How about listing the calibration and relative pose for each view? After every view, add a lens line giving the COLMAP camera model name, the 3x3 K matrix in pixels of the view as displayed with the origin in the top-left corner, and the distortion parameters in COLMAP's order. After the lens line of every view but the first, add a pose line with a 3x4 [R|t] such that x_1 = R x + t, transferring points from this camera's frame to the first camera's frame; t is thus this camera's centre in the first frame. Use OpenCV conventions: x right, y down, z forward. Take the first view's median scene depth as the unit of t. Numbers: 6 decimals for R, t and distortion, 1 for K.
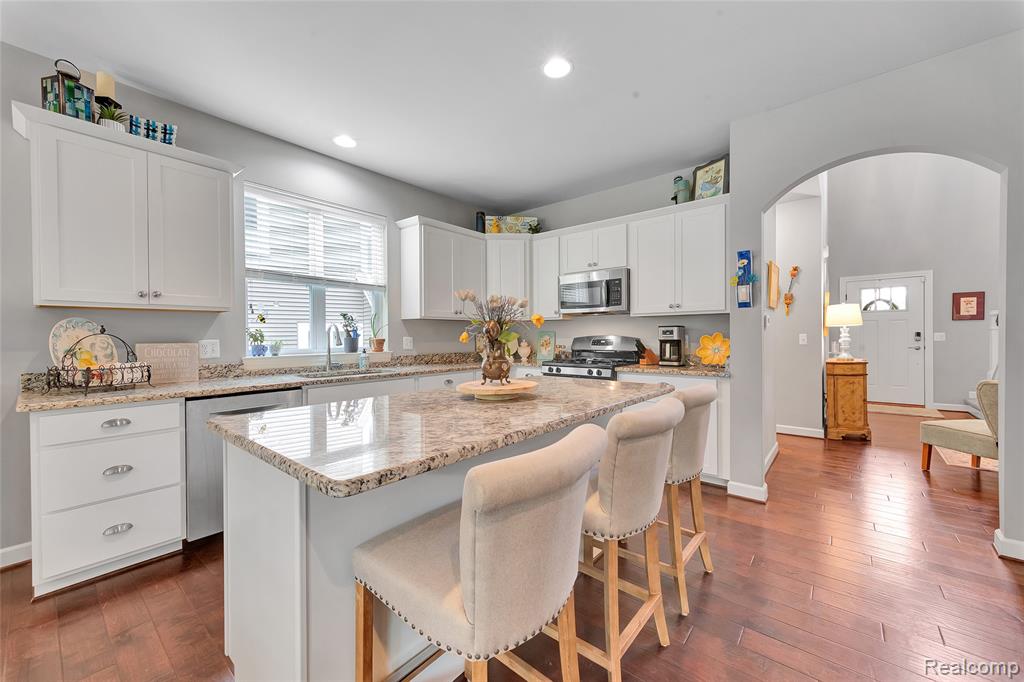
lens RADIAL K [[398.8, 0, 511.4], [0, 398.8, 337.2], [0, 0, 1]] dist [0.011699, -0.000512]
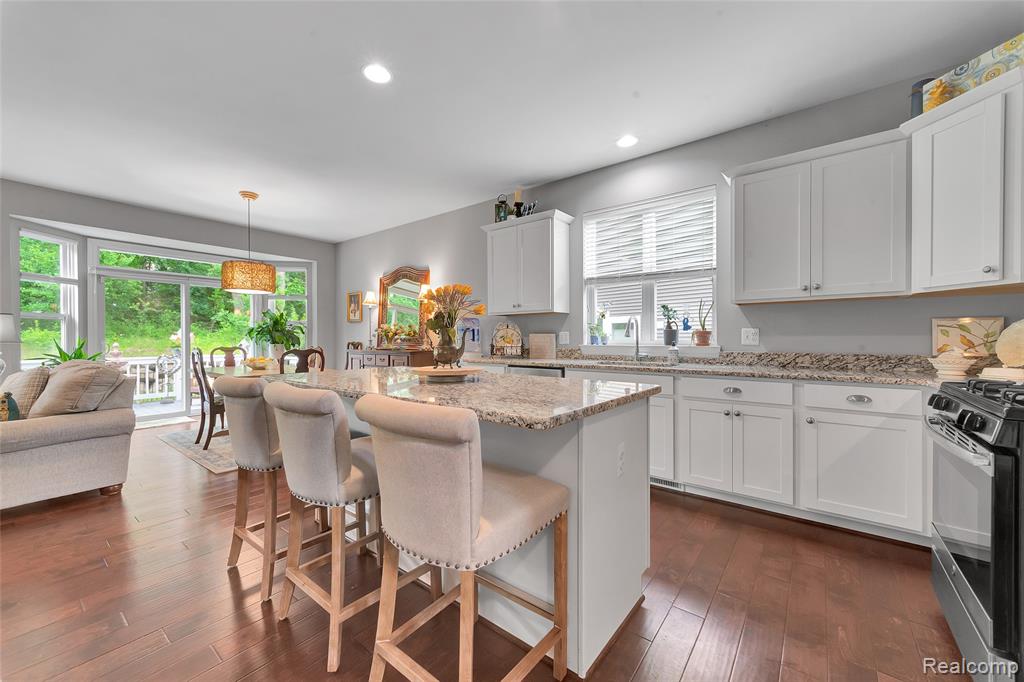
lens RADIAL K [[398.8, 0, 510.8], [0, 398.8, 339.8], [0, 0, 1]] dist [0.011699, -0.000512]
pose [[0.035775, 0.012296, -0.999284, 0.559392], [-0.000182, 0.999924, 0.012297, 0.013926], [0.999360, -0.000258, 0.035775, 0.594867]]
